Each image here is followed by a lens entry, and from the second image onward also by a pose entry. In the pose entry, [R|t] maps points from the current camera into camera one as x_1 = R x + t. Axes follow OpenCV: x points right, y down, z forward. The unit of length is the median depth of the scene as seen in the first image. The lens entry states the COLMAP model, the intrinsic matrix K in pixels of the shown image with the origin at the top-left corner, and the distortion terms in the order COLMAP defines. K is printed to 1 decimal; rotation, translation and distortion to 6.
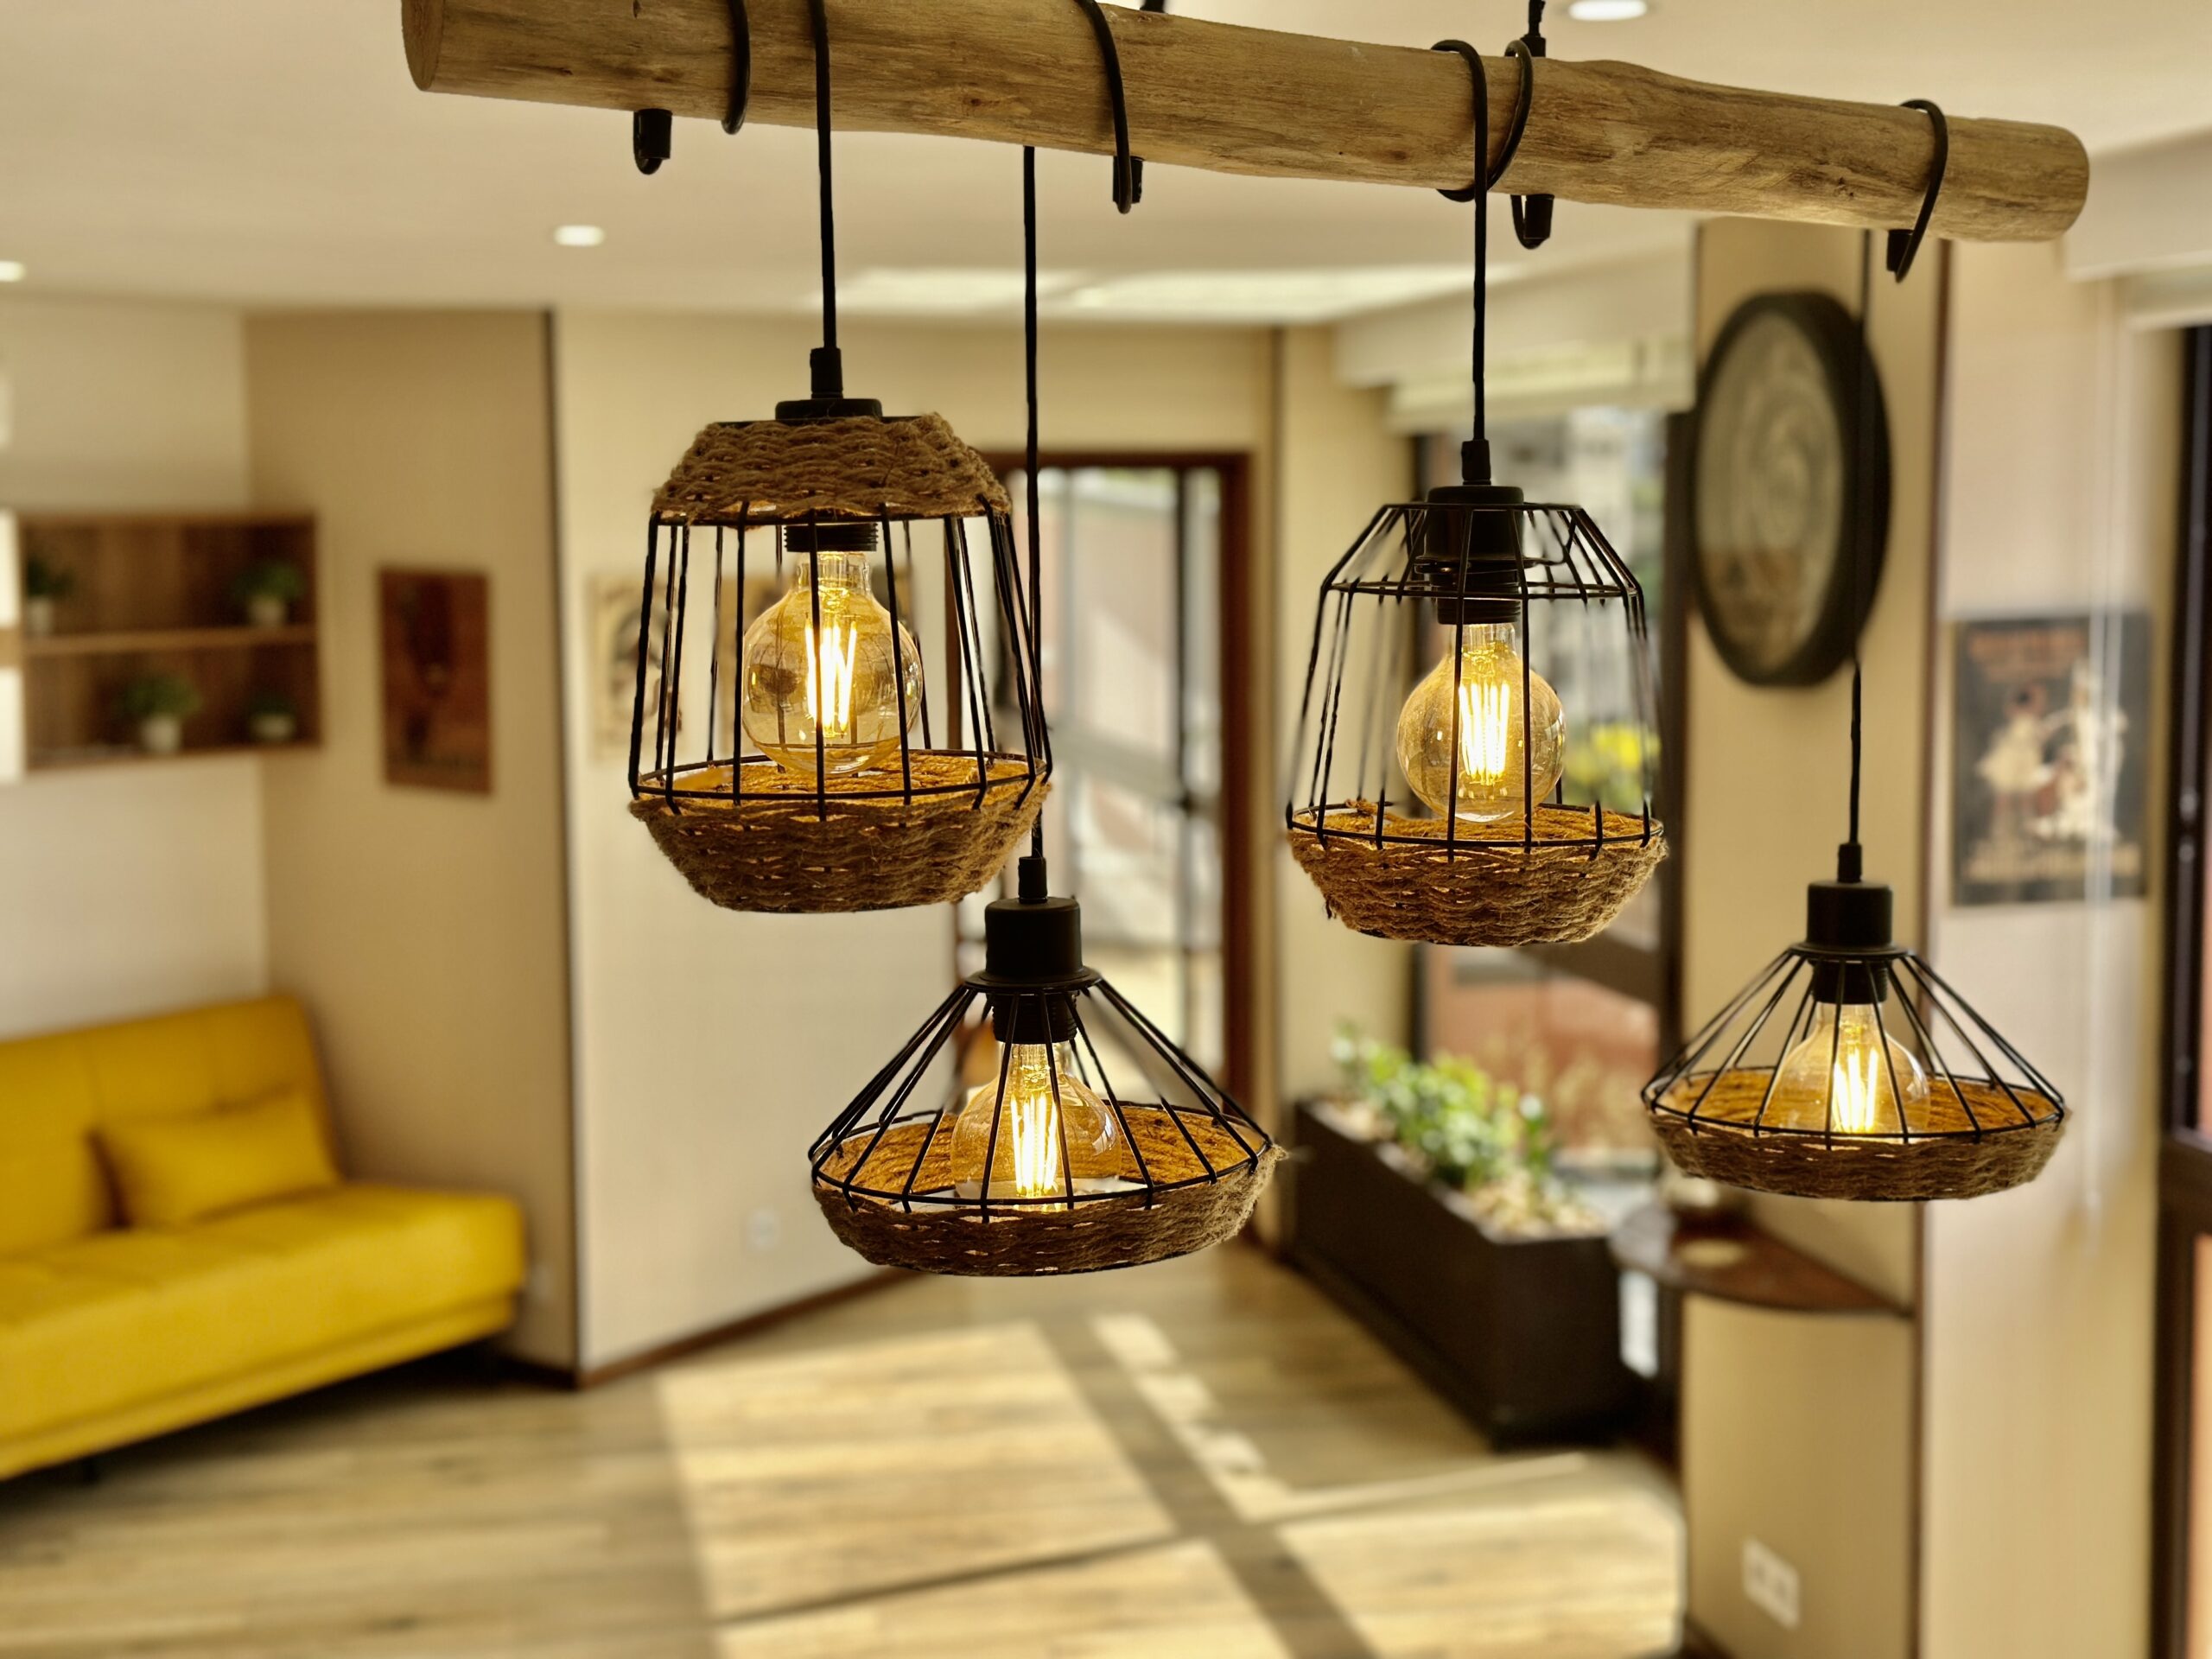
lens RADIAL K [[3026.8, 0, 1108.2], [0, 3026.8, 828.1], [0, 0, 1]] dist [0.006236, 0.000000]
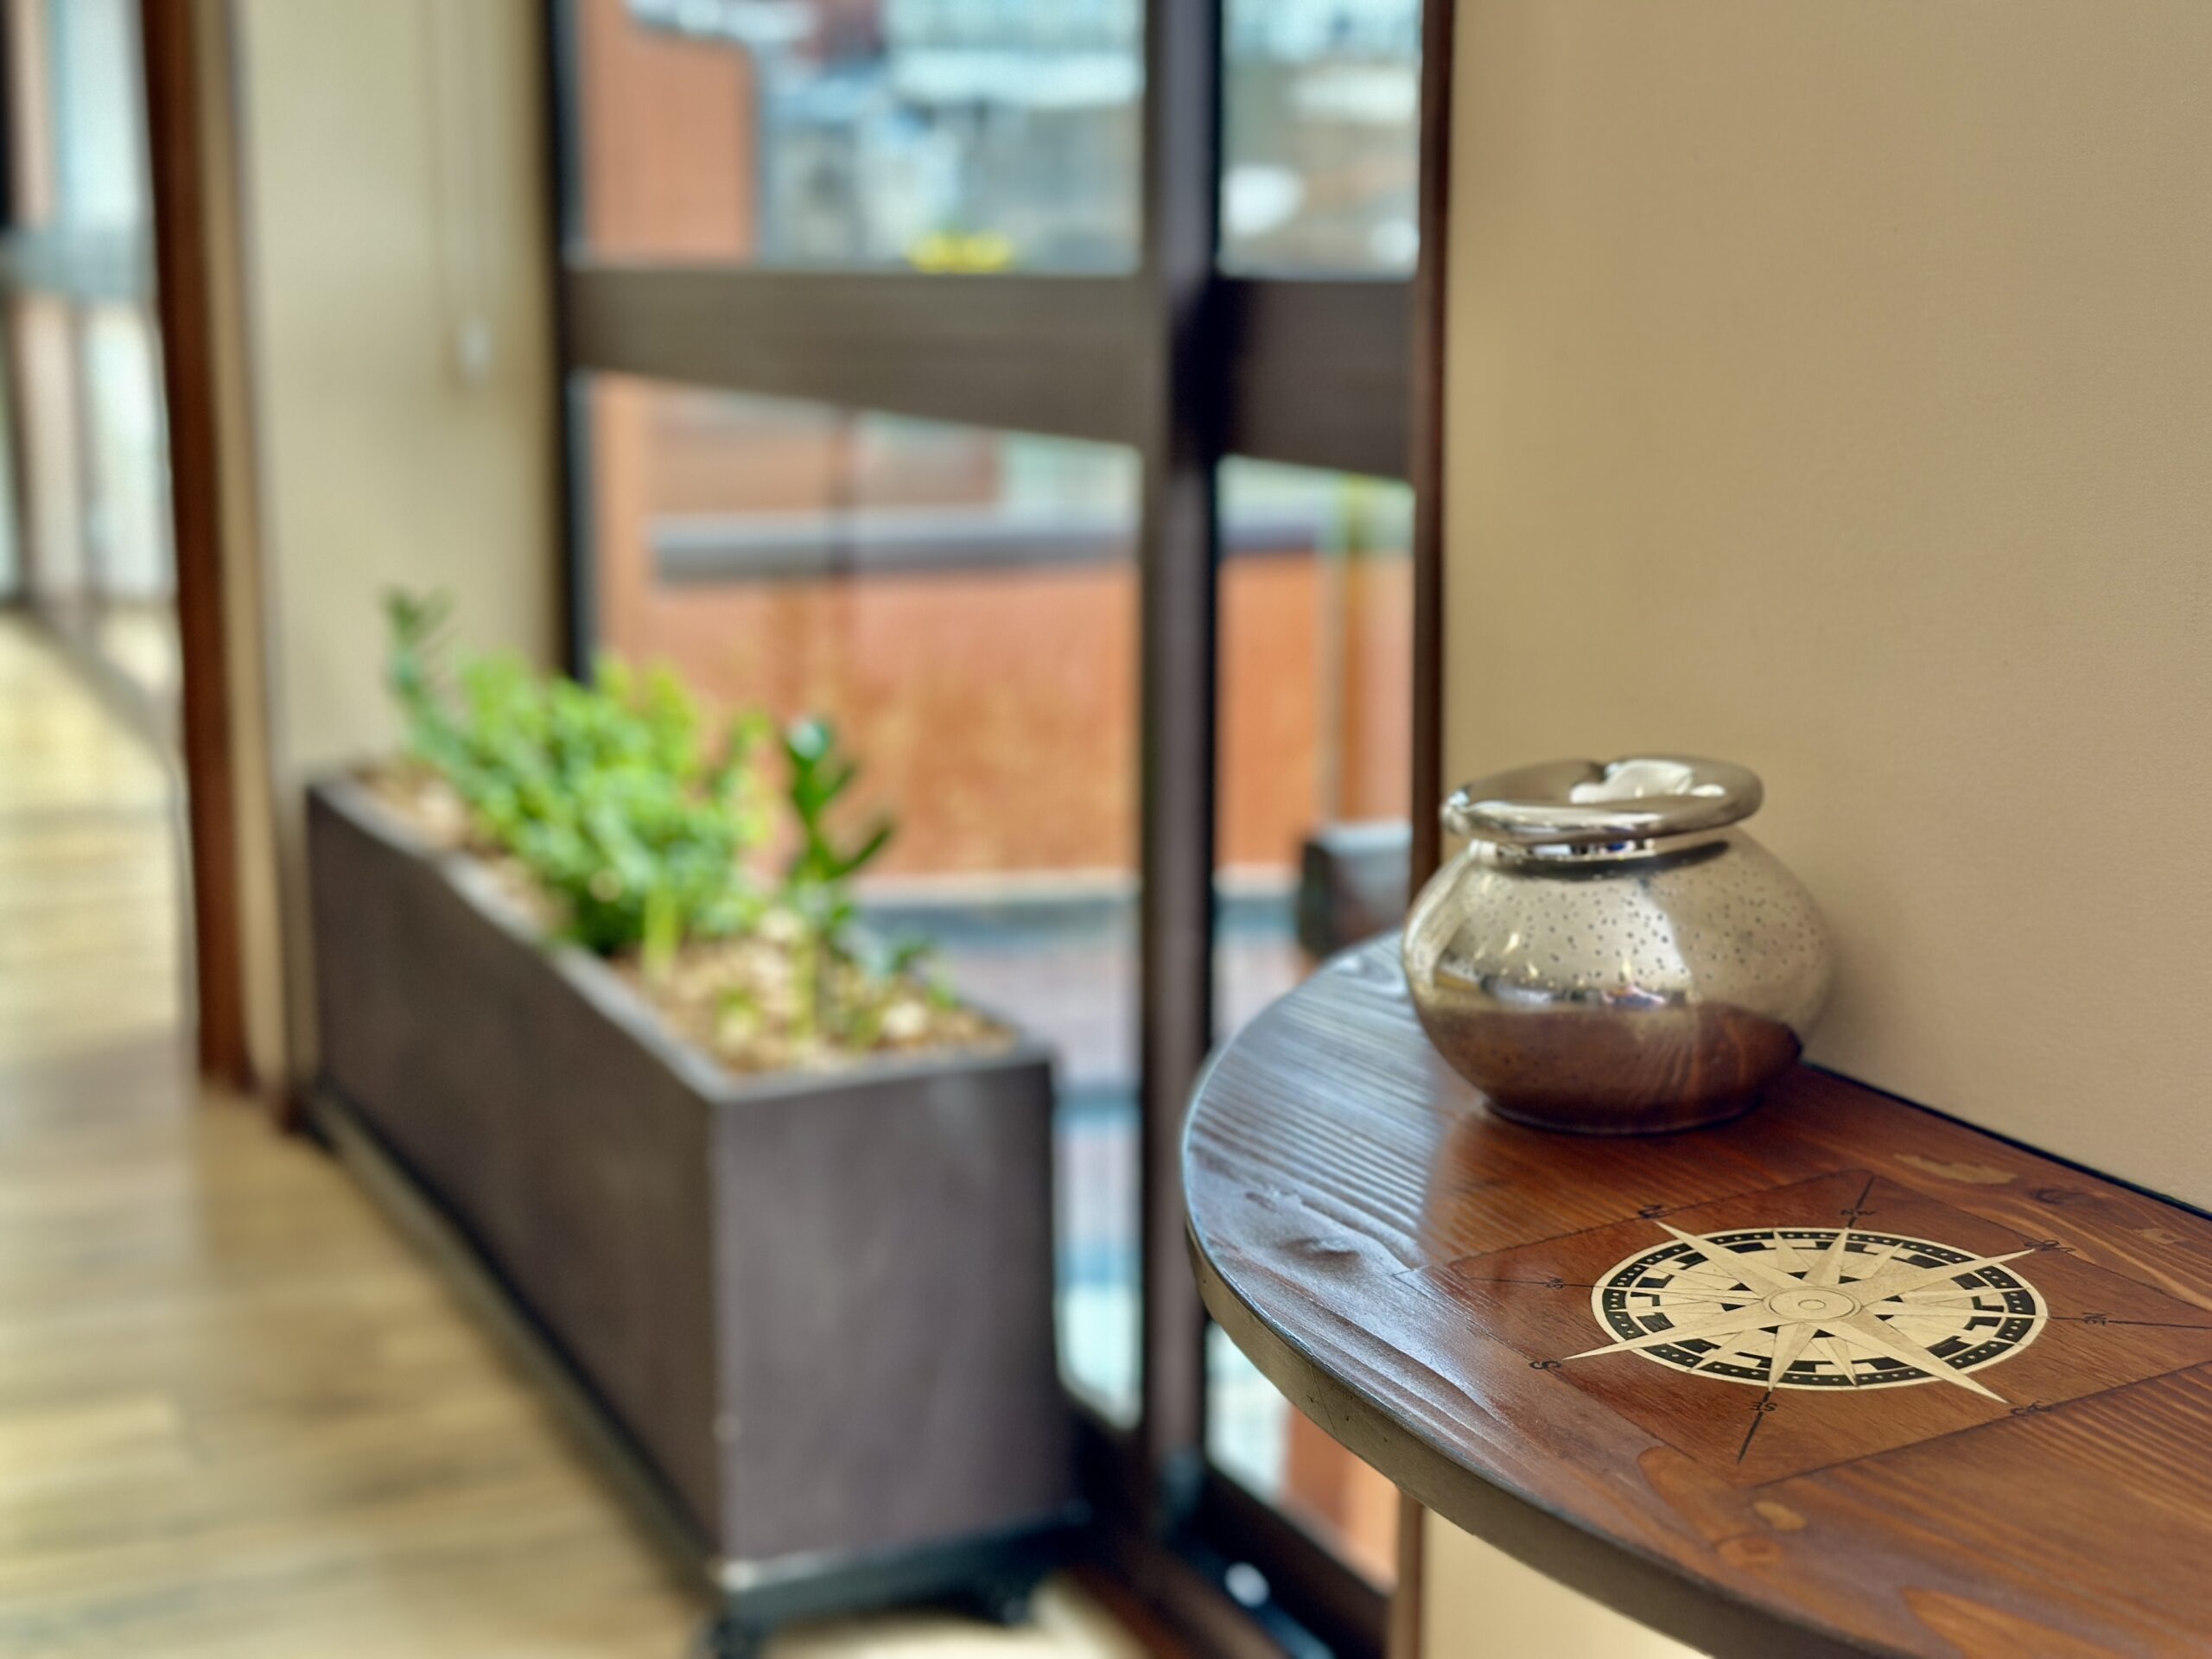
lens RADIAL K [[3026.8, 0, 1104.3], [0, 3026.8, 831.9], [0, 0, 1]] dist [0.006236, 0.000000]
pose [[0.974590, -0.018481, 0.223233, 0.086838], [0.004628, 0.998039, 0.062420, 0.077347], [-0.223949, -0.059800, 0.972765, 0.599121]]
